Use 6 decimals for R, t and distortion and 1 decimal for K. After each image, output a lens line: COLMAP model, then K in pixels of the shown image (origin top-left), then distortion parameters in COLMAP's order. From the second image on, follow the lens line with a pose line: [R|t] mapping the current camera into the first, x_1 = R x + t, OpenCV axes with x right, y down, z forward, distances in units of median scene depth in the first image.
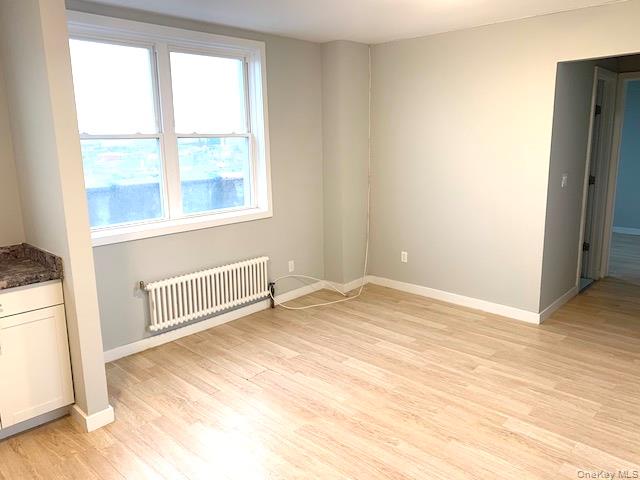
lens RADIAL K [[489.9, 0, 321.6], [0, 489.9, 231.7], [0, 0, 1]] dist [0.059354, -0.080437]
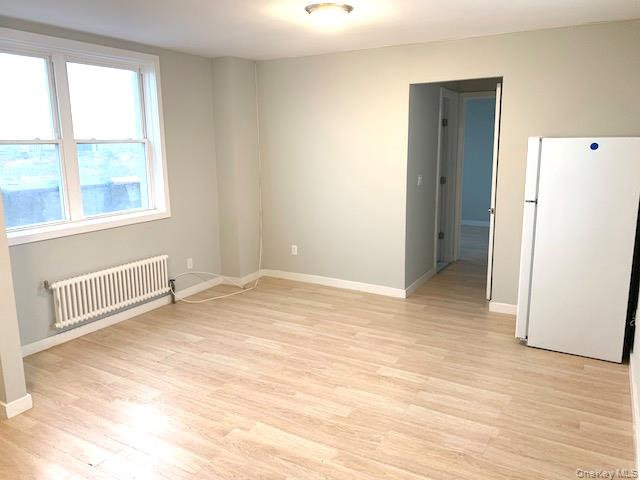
lens RADIAL K [[489.9, 0, 321.6], [0, 489.9, 231.7], [0, 0, 1]] dist [0.059354, -0.080437]
pose [[0.973405, -0.037089, 0.226070, -0.029453], [0.040038, 0.999162, -0.008470, 0.028251], [-0.225566, 0.017296, 0.974074, -0.144537]]
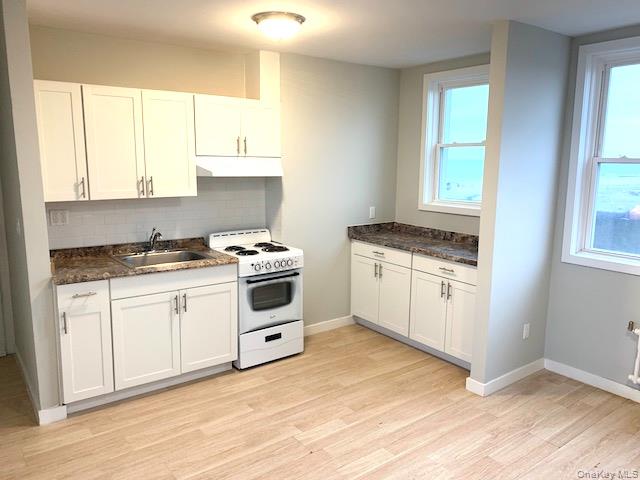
lens RADIAL K [[489.9, 0, 321.6], [0, 489.9, 231.7], [0, 0, 1]] dist [0.059354, -0.080437]
pose [[-0.164017, 0.163076, -0.972885, 0.561547], [-0.193941, 0.961662, 0.193890, -0.118888], [0.967205, 0.220483, -0.126102, 0.515222]]
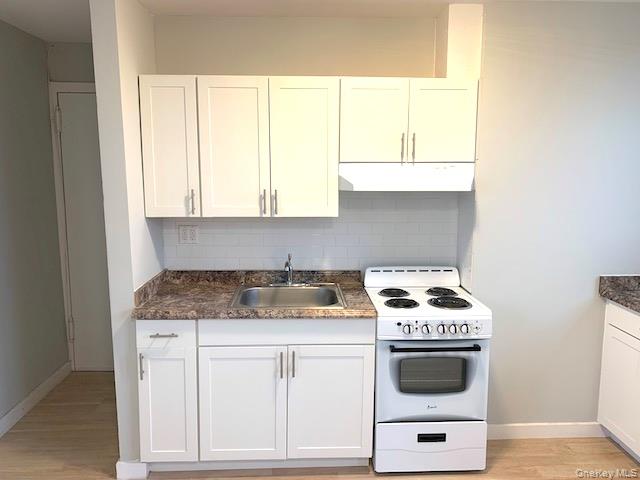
lens RADIAL K [[489.9, 0, 321.6], [0, 489.9, 231.7], [0, 0, 1]] dist [0.059354, -0.080437]
pose [[-0.693218, 0.114516, -0.711572, 0.168486], [-0.127431, 0.952267, 0.277396, -0.123875], [0.709373, 0.282973, -0.645536, 0.585831]]
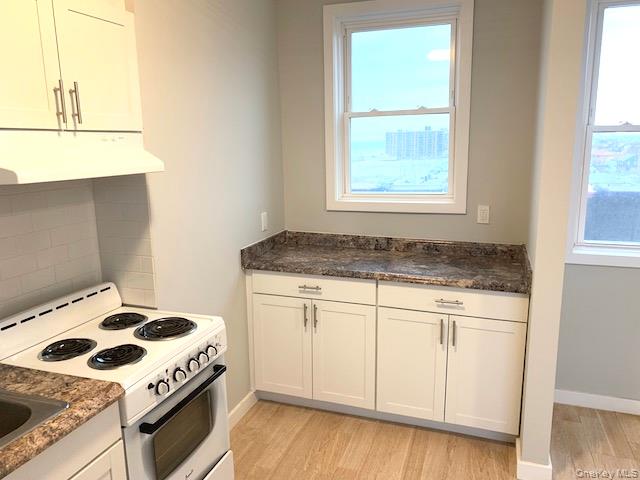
lens RADIAL K [[489.9, 0, 321.6], [0, 489.9, 231.7], [0, 0, 1]] dist [0.059354, -0.080437]
pose [[0.411012, 0.177193, -0.894244, 0.056185], [-0.164481, 0.979244, 0.118437, -0.040090], [0.896669, 0.098407, 0.431626, 0.212060]]
